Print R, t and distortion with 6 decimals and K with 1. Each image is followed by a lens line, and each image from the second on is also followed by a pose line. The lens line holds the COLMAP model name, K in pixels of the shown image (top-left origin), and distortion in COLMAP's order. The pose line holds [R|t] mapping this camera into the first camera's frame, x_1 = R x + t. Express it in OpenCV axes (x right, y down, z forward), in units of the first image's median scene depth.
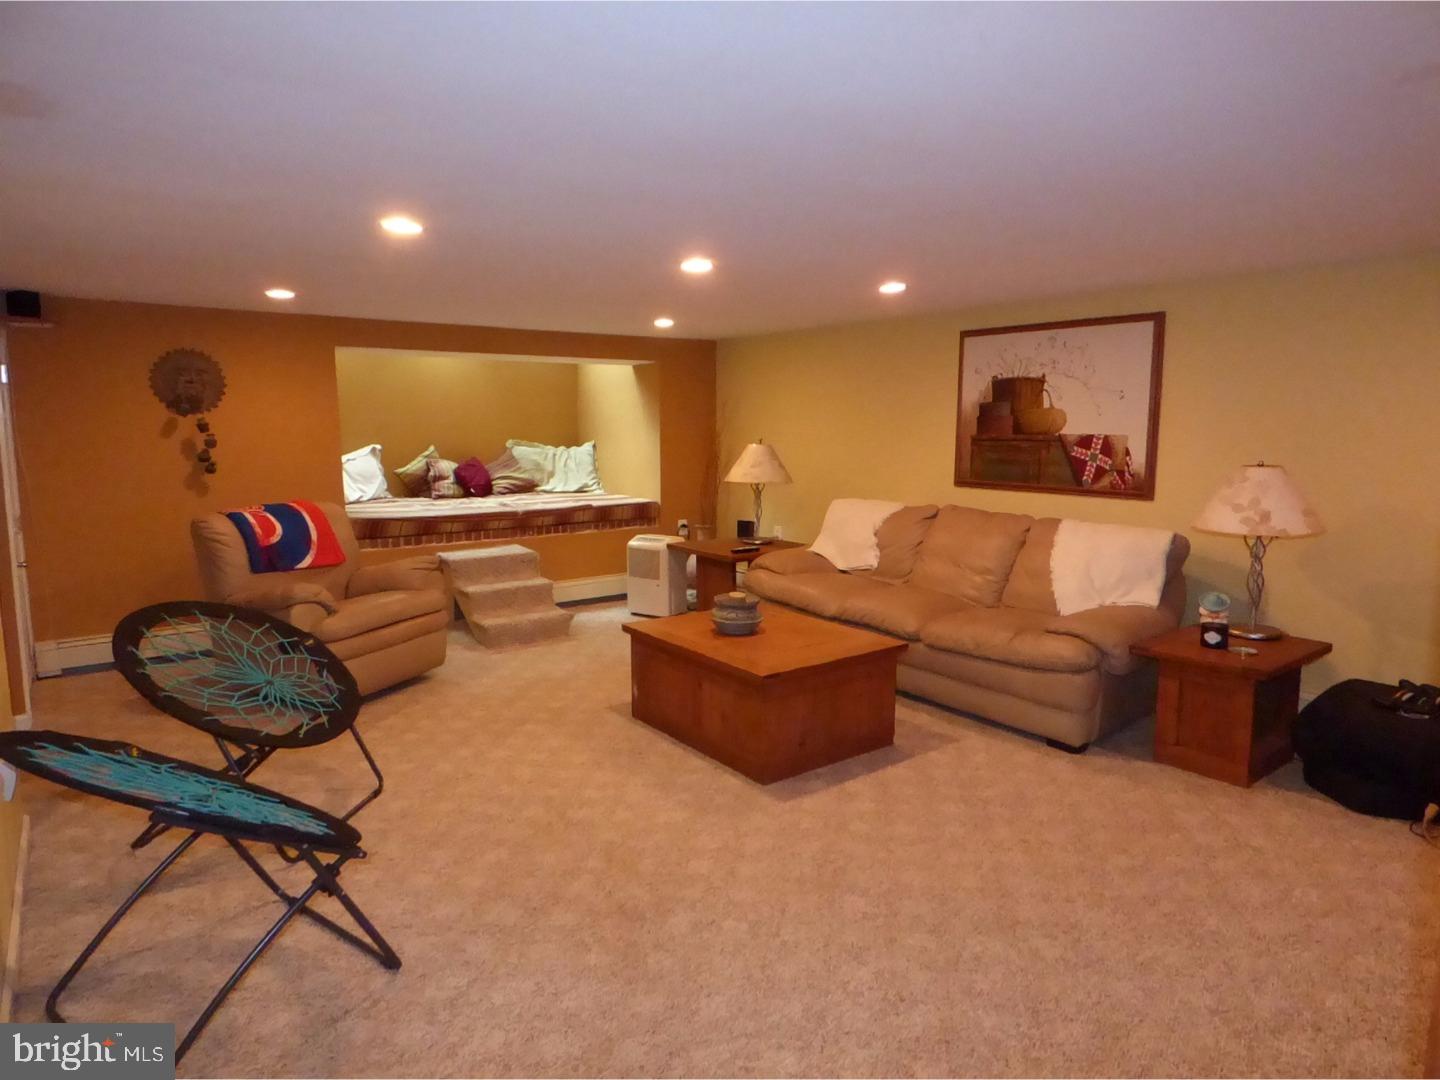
lens RADIAL K [[860.7, 0, 724.1], [0, 860.7, 534.3], [0, 0, 1]] dist [-0.002051, 0.000139]
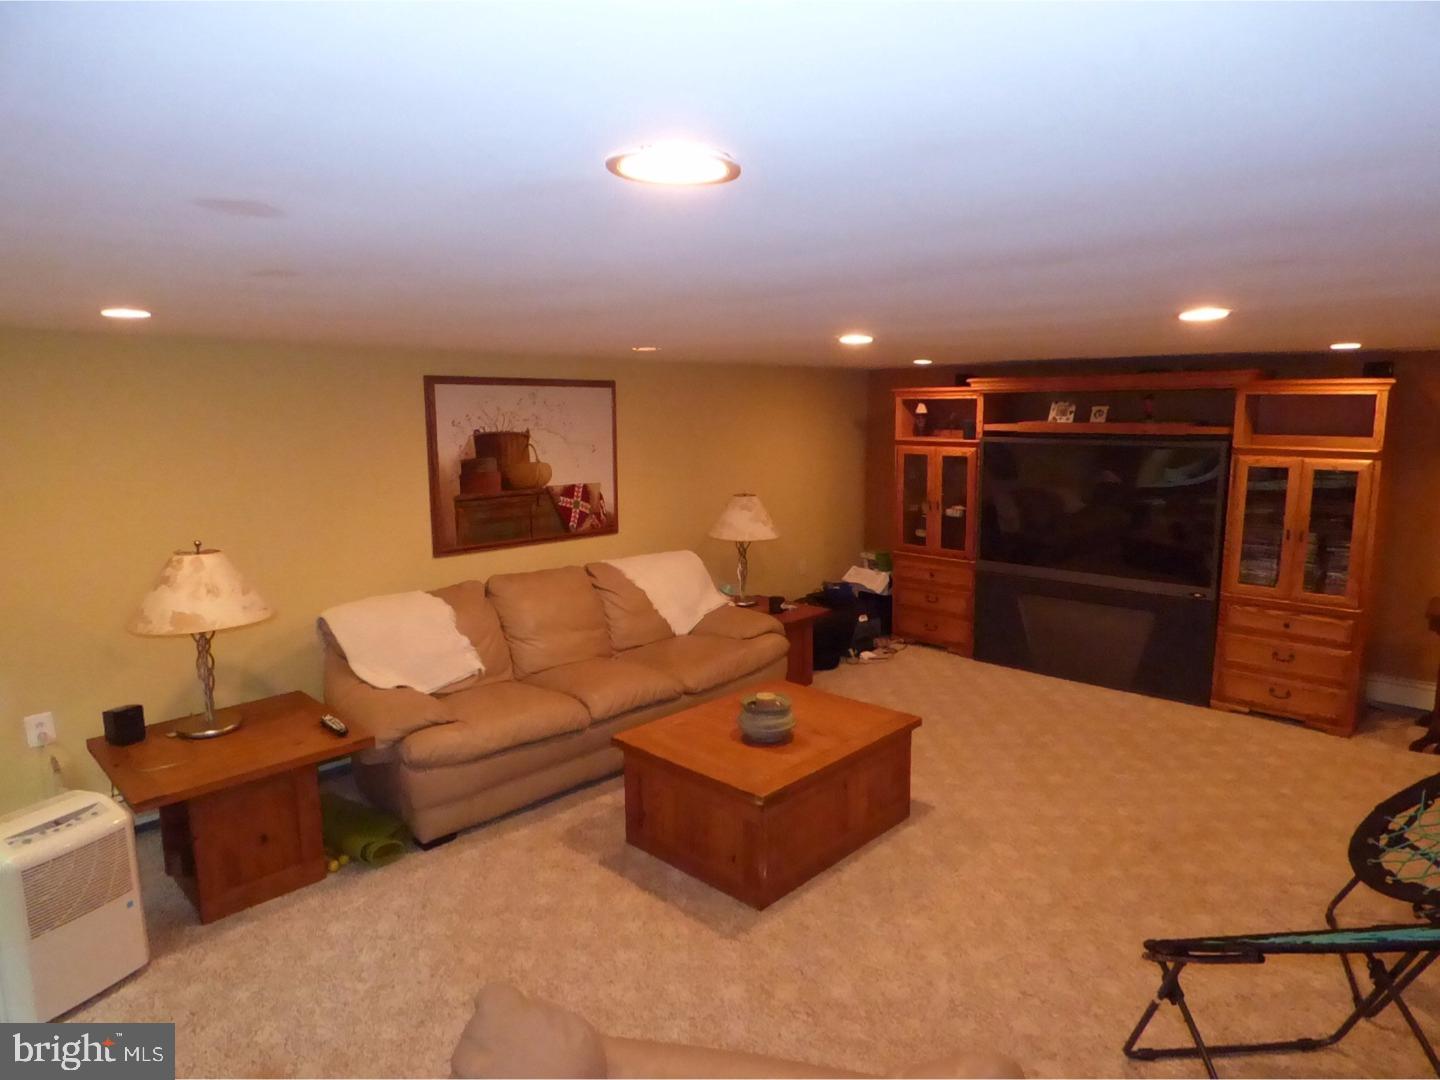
lens RADIAL K [[860.7, 0, 724.4], [0, 860.7, 543.0], [0, 0, 1]] dist [-0.002051, 0.000139]
pose [[-0.168996, -0.150873, 0.974001, -0.679661], [0.130508, 0.976088, 0.173840, -0.203416], [-0.976938, 0.156493, -0.145265, 0.952041]]
